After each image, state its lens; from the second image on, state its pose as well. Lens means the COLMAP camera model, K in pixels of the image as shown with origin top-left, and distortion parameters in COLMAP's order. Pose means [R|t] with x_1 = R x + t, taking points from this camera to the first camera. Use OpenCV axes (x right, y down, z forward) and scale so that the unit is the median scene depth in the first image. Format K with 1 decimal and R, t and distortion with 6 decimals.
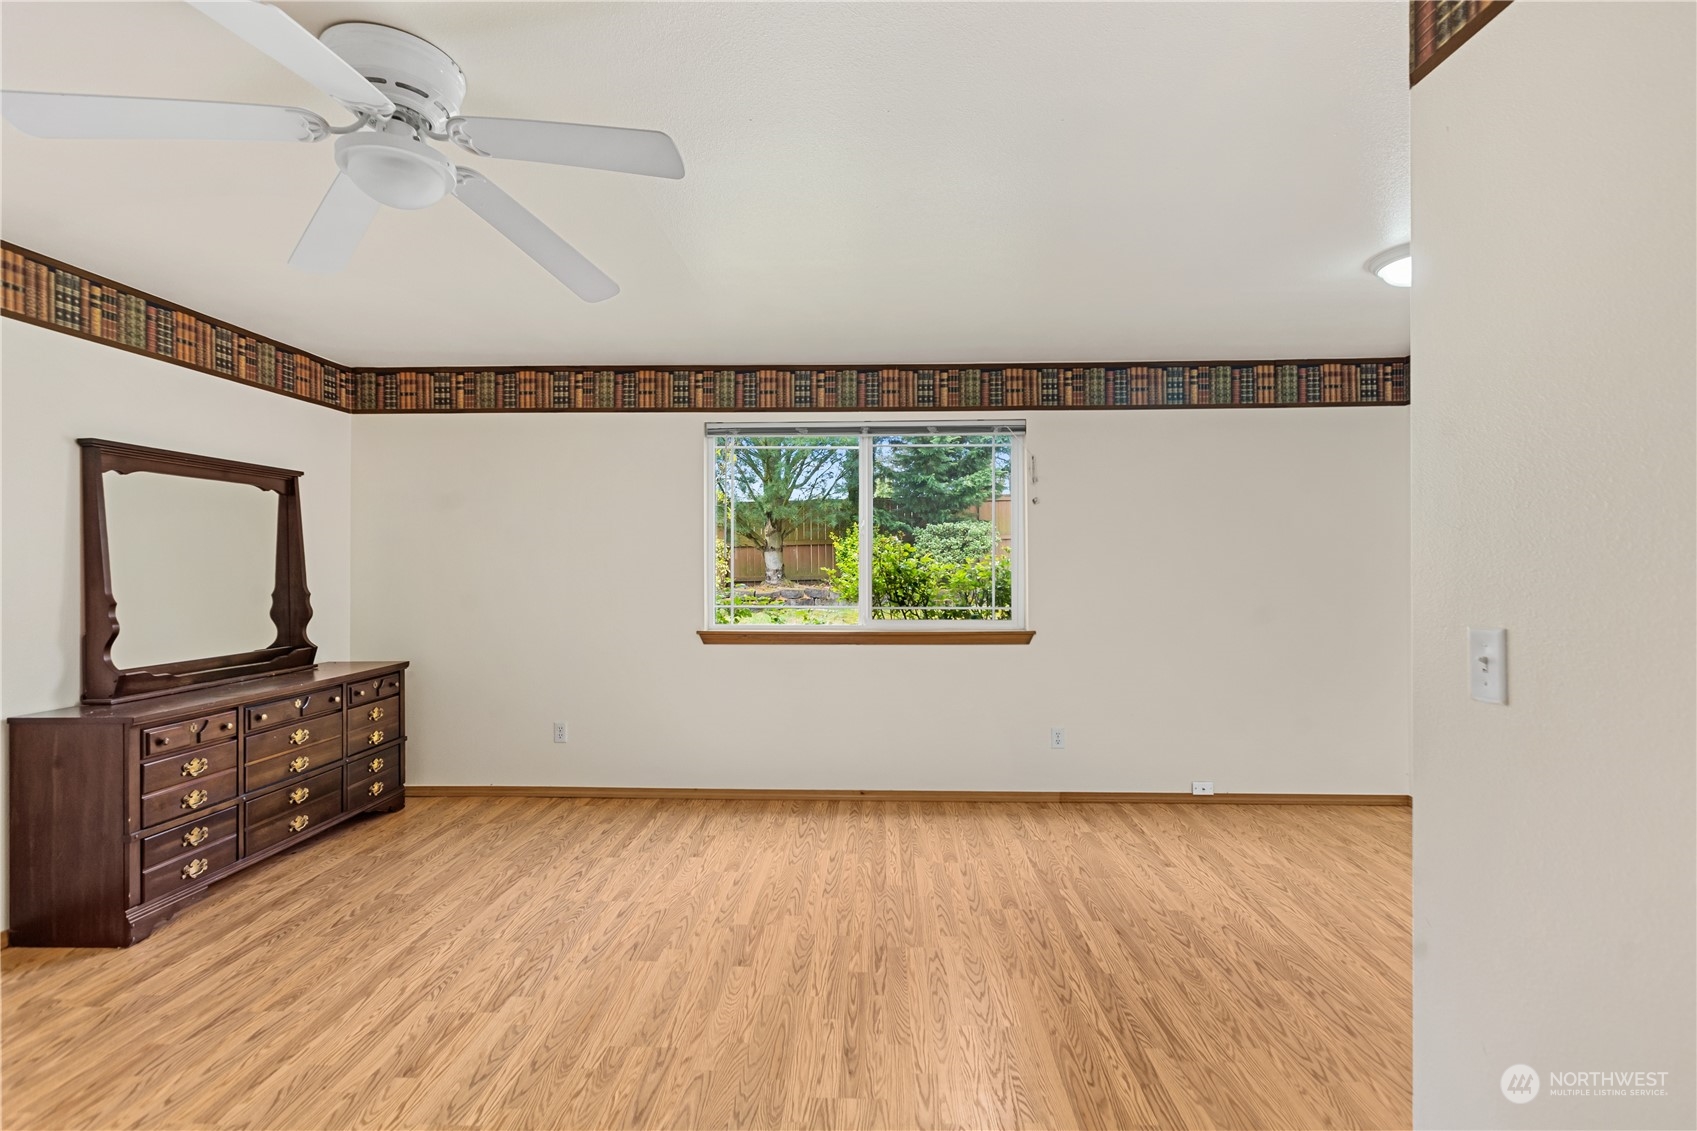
lens RADIAL K [[762.9, 0, 851.7], [0, 762.9, 566.4], [0, 0, 1]] dist [0.001567, 0.000769]
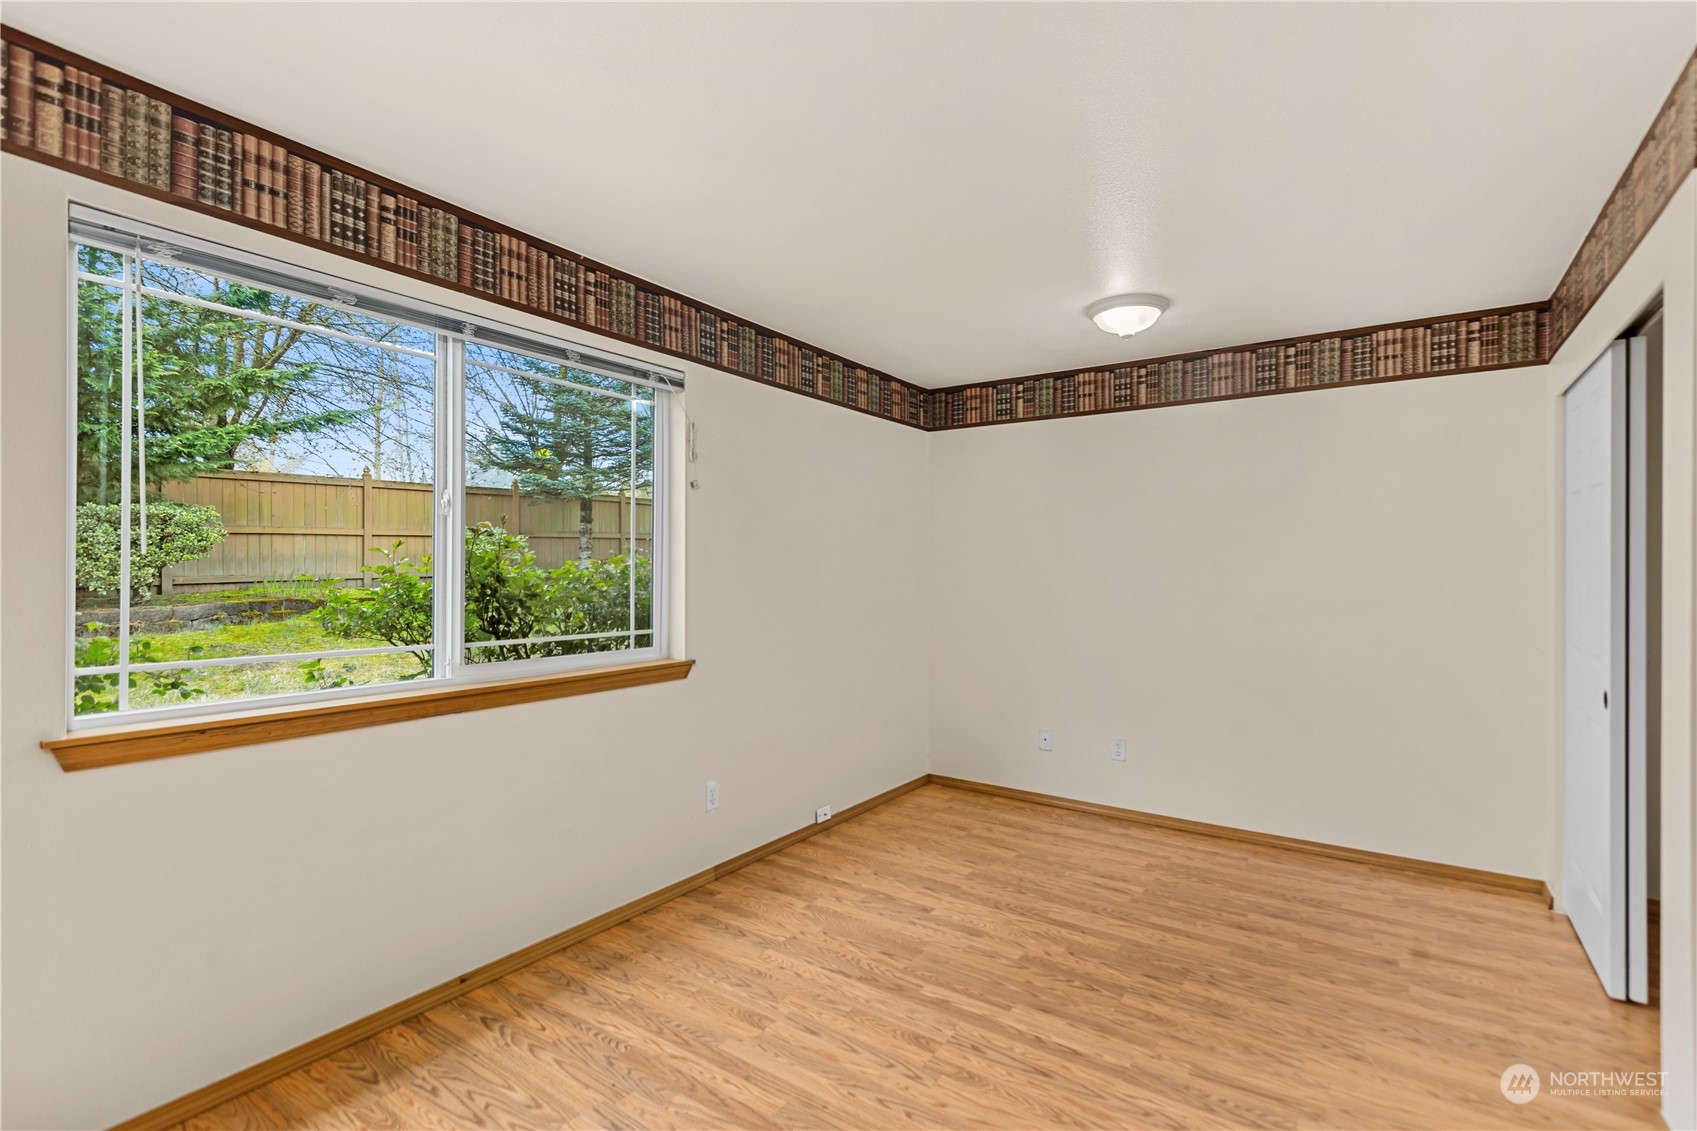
lens RADIAL K [[781.0, 0, 846.1], [0, 781.0, 573.0], [0, 0, 1]] dist [0.004294, 0.000791]
pose [[0.548386, 0.000837, 0.836225, -0.320271], [-0.001579, 0.999999, 0.000035, -0.000323], [-0.836224, -0.001339, 0.548386, 0.467877]]
